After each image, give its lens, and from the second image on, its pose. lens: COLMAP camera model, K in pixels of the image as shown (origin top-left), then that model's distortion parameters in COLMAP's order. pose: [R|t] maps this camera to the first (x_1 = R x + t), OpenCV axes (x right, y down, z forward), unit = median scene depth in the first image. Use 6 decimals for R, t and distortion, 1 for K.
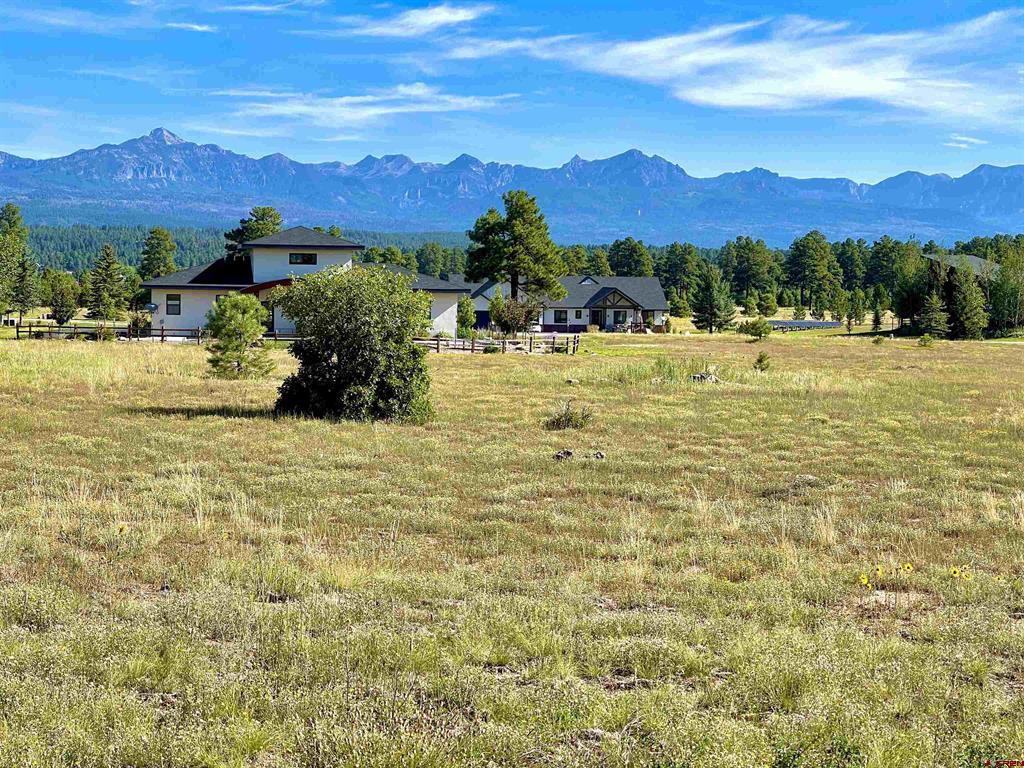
lens RADIAL K [[1910.0, 0, 504.8], [0, 1910.0, 380.1], [0, 0, 1]] dist [0.224807, 0.000000]
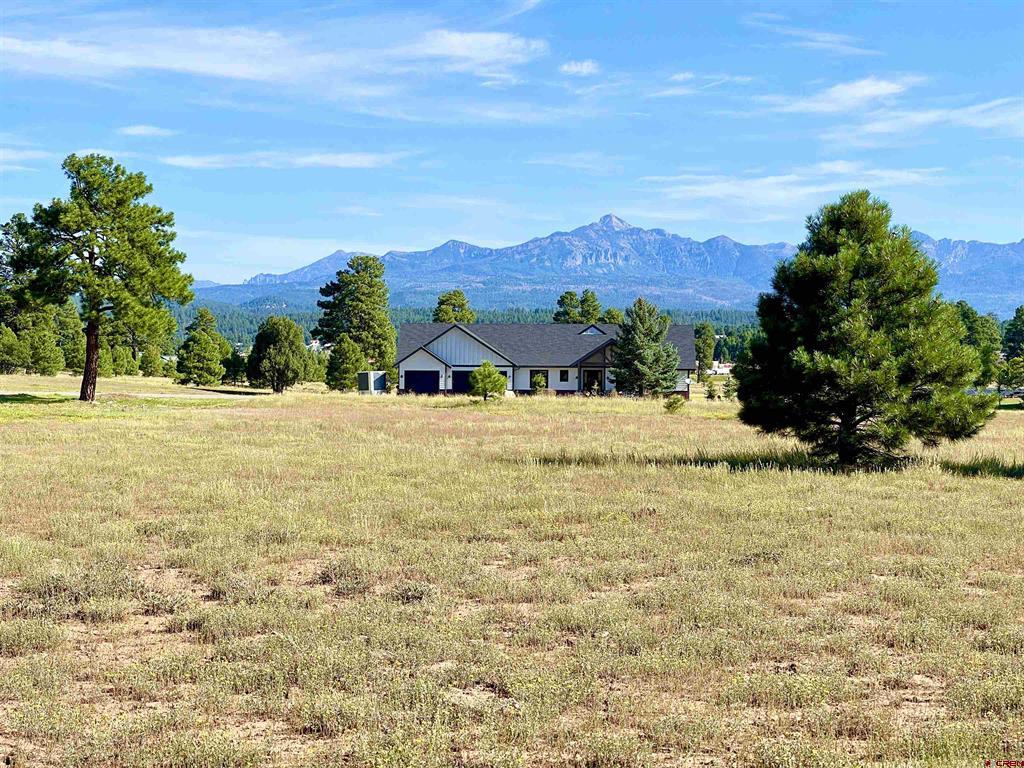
lens RADIAL K [[1910.0, 0, 528.9], [0, 1910.0, 360.8], [0, 0, 1]] dist [0.224807, 0.000000]
pose [[0.975084, -0.005347, -0.221772, 0.172855], [-0.006381, 0.998620, -0.052136, -0.002339], [0.221744, 0.052252, 0.973704, 0.279053]]
